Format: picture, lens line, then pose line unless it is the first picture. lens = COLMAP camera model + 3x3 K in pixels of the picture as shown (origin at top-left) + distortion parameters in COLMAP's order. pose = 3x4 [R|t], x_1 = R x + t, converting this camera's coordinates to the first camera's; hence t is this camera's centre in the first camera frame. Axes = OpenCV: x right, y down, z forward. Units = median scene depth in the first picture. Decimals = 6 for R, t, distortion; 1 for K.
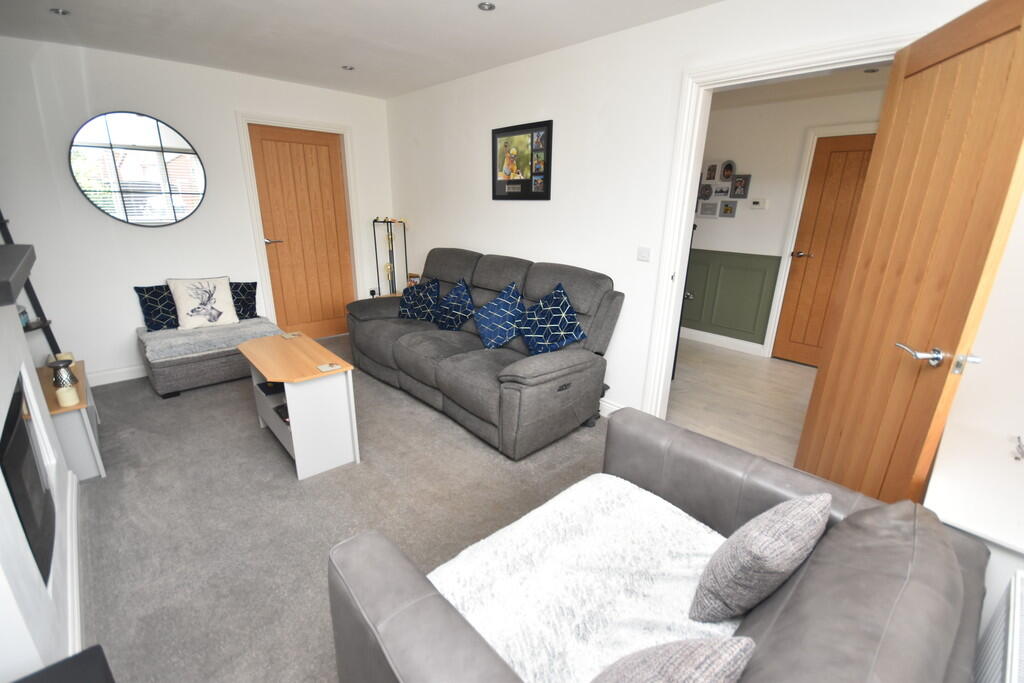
lens RADIAL K [[454.2, 0, 513.5], [0, 454.2, 347.5], [0, 0, 1]] dist [0.017463, -0.013965]
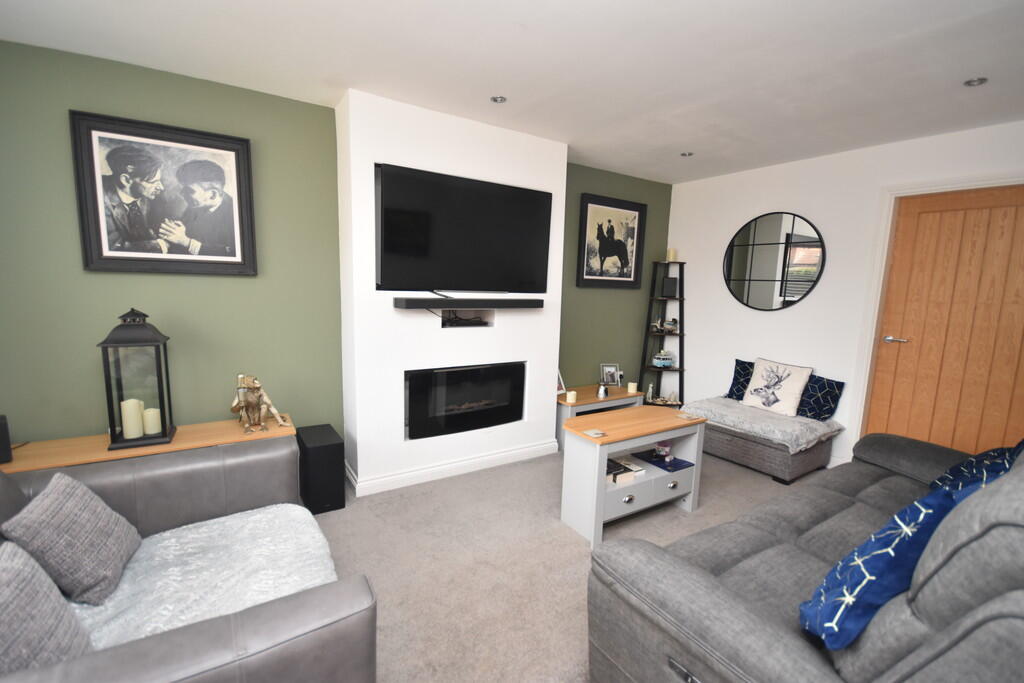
lens RADIAL K [[454.2, 0, 513.5], [0, 454.2, 347.5], [0, 0, 1]] dist [0.017463, -0.013965]
pose [[-0.166962, 0.111918, -0.979591, 0.365305], [-0.338071, 0.926808, 0.163508, -0.148080], [0.926192, 0.358471, -0.116906, 0.569825]]
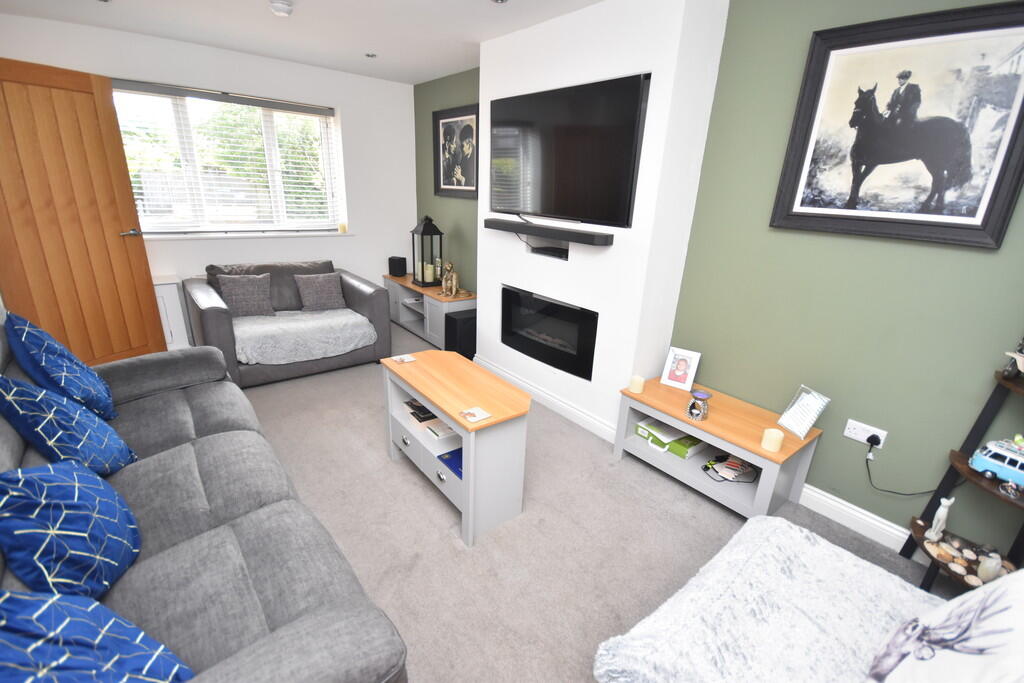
lens RADIAL K [[454.2, 0, 513.5], [0, 454.2, 347.5], [0, 0, 1]] dist [0.017463, -0.013965]
pose [[-0.995057, -0.086376, 0.049004, -0.433145], [-0.038693, 0.791662, 0.609733, -0.378121], [-0.091461, 0.604822, -0.791091, 1.120485]]
